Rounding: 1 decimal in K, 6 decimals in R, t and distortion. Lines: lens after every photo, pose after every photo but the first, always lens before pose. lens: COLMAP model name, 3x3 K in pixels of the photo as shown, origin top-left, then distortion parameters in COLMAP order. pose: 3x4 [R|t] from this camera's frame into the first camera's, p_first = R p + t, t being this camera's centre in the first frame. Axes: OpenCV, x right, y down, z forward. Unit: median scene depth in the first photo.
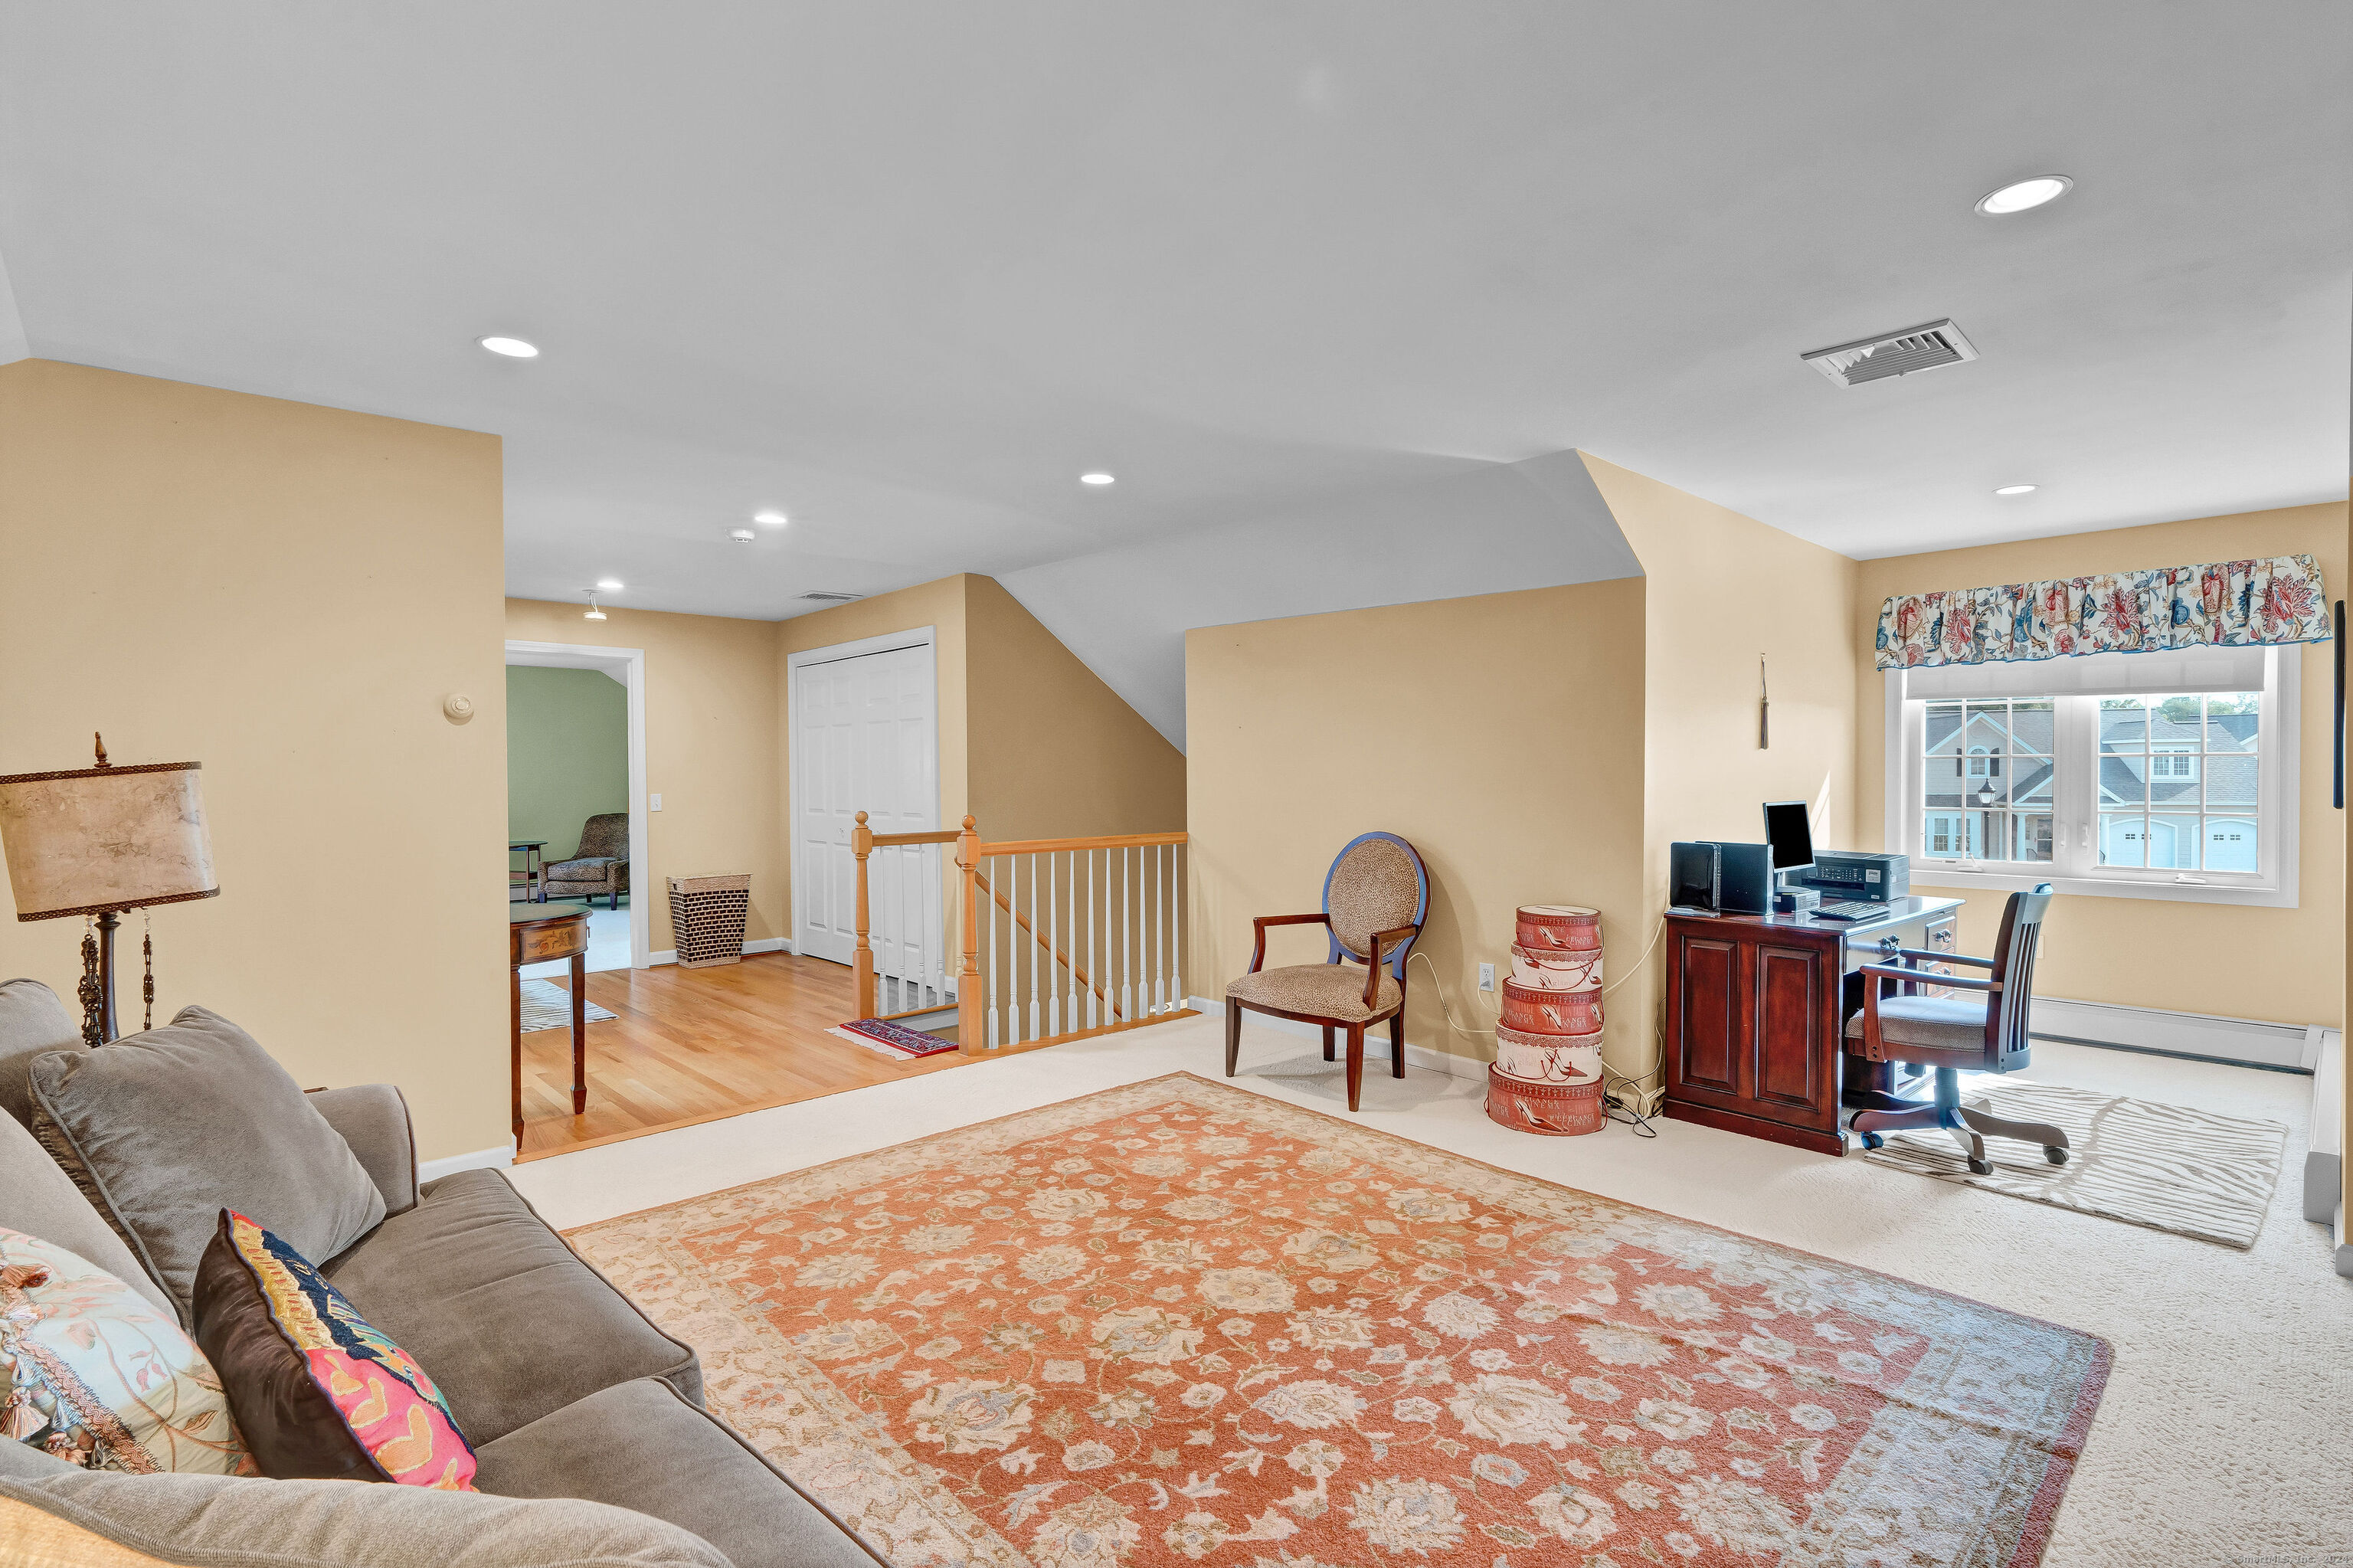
lens RADIAL K [[1089.1, 0, 1196.6], [0, 1089.1, 790.8], [0, 0, 1]] dist [-0.010385, 0.001500]
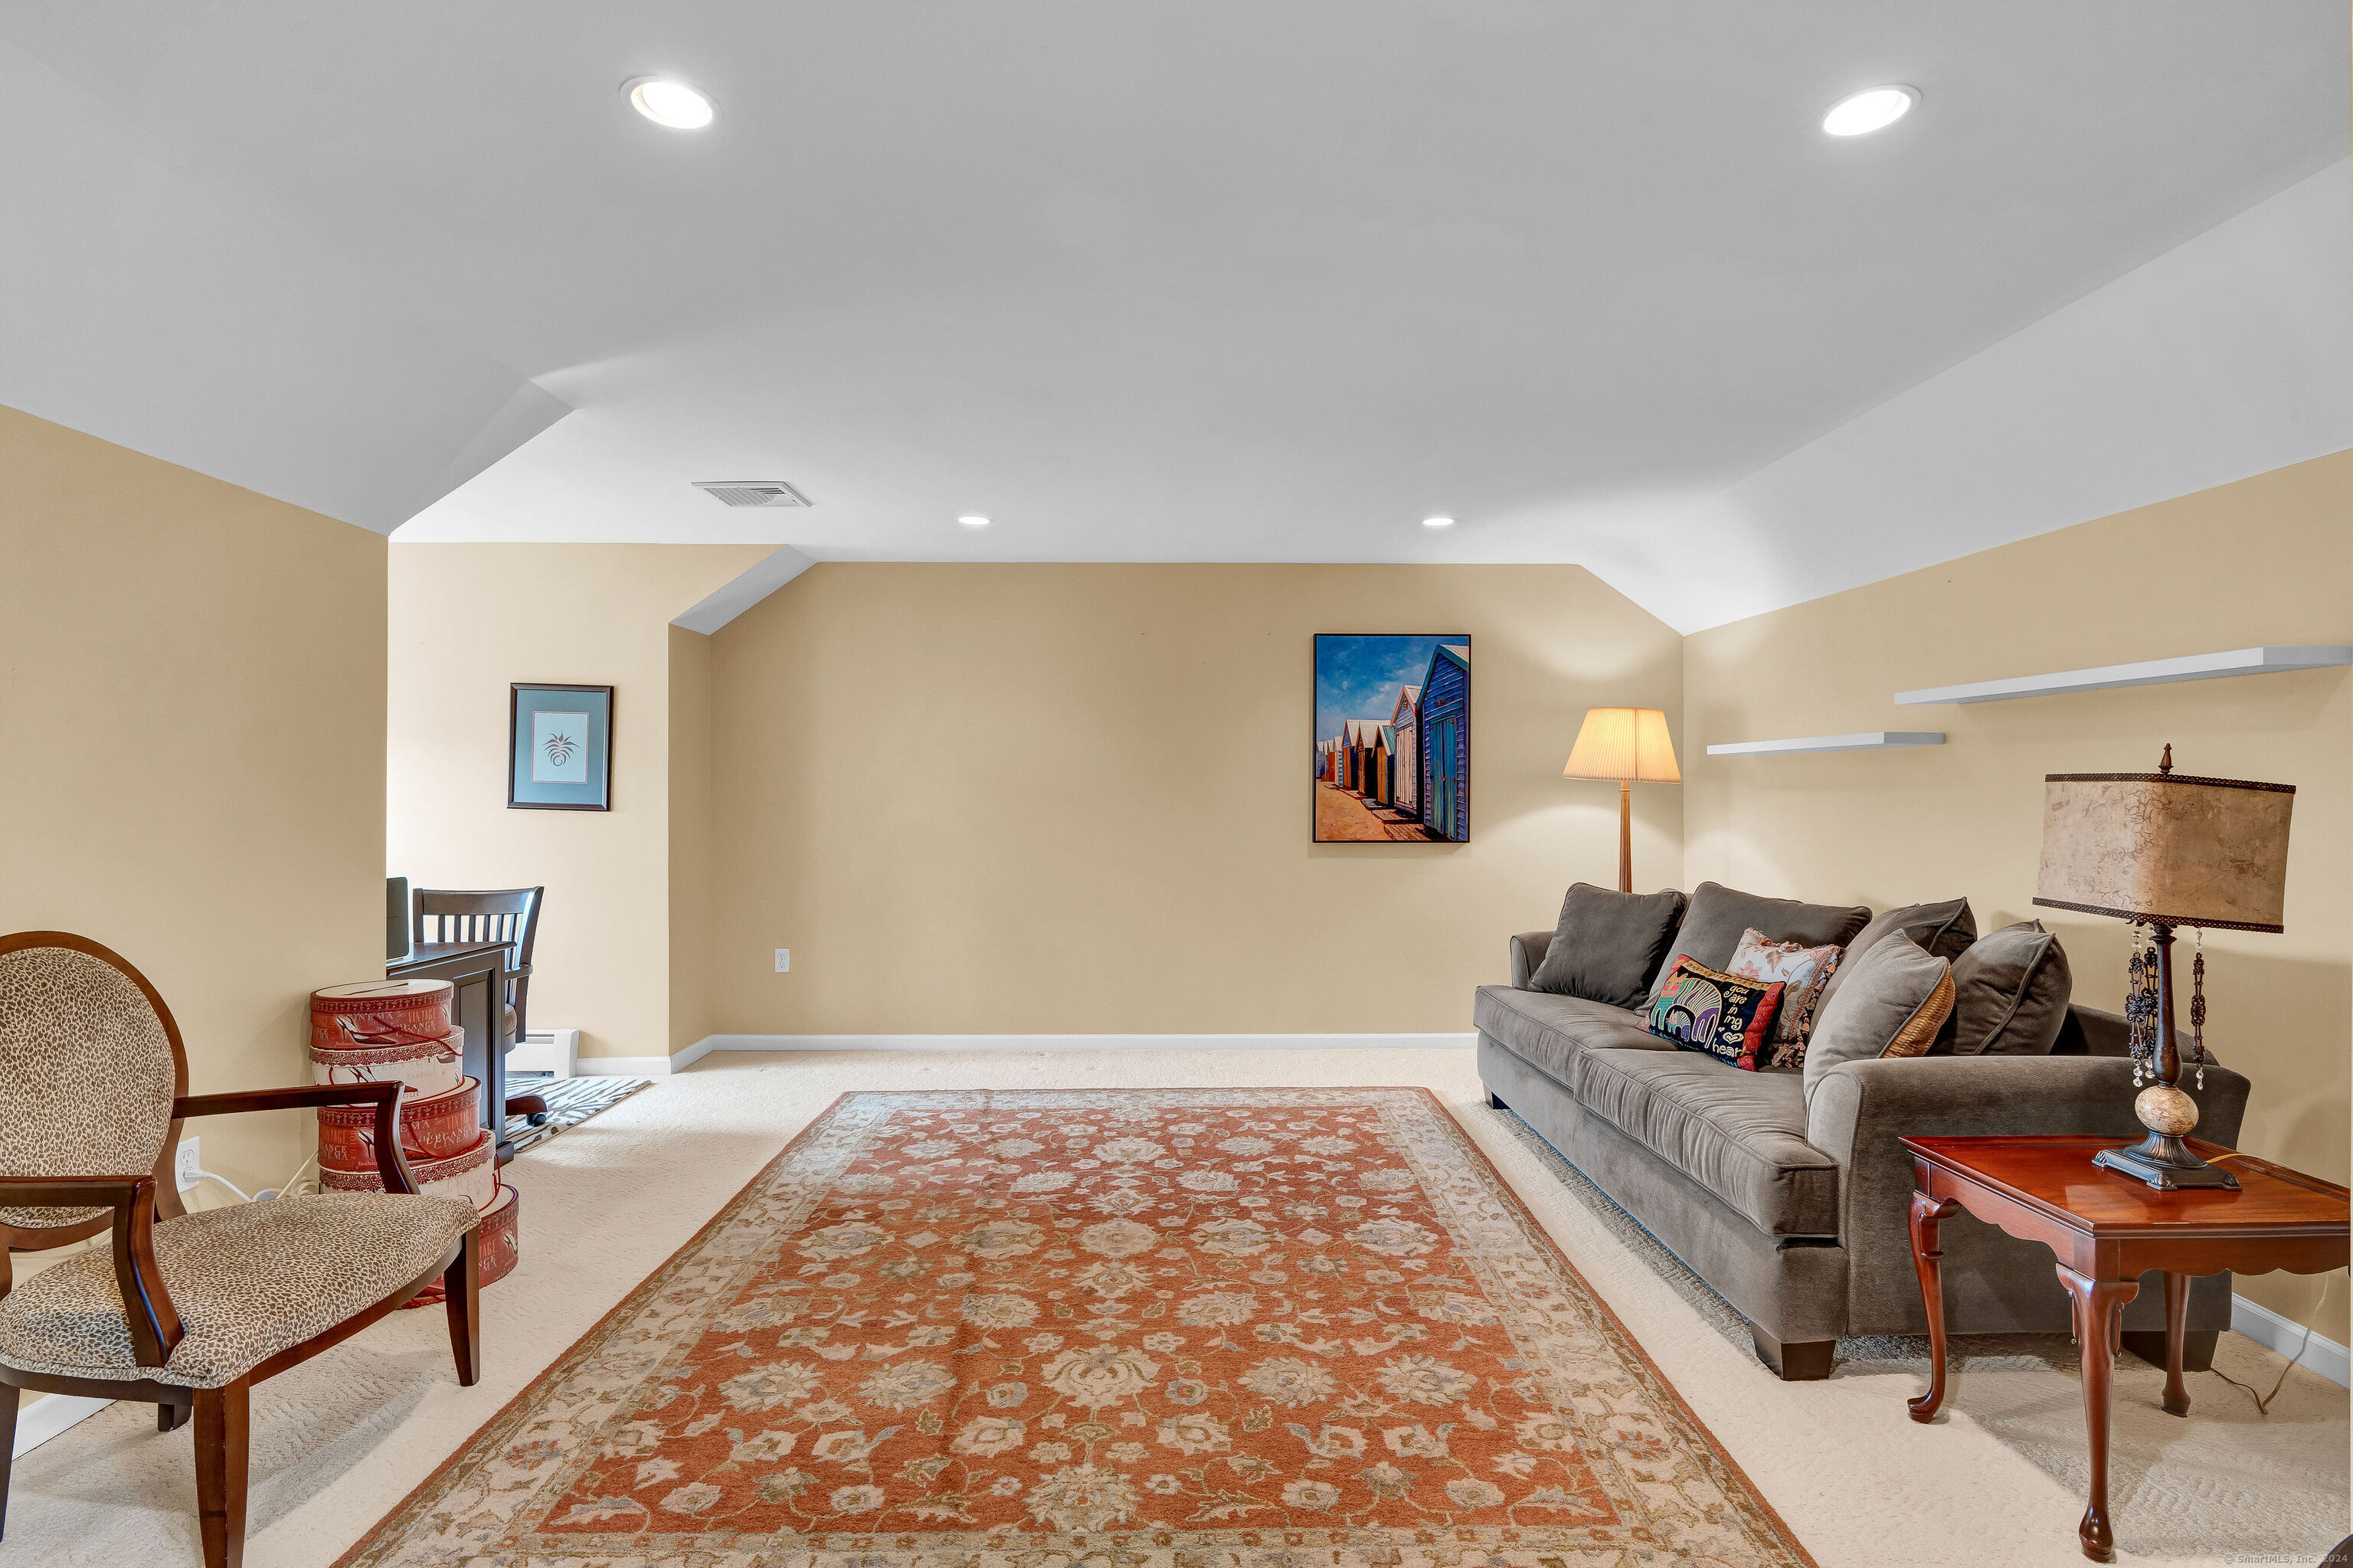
lens RADIAL K [[1160.2, 0, 1189.5], [0, 1160.2, 778.7], [0, 0, 1]] dist [-0.004375, 0.000059]
pose [[-0.736278, 0.005249, 0.676659, -0.873026], [0.011515, 0.999922, 0.004773, -0.026776], [-0.676582, 0.011306, -0.736281, 1.928955]]
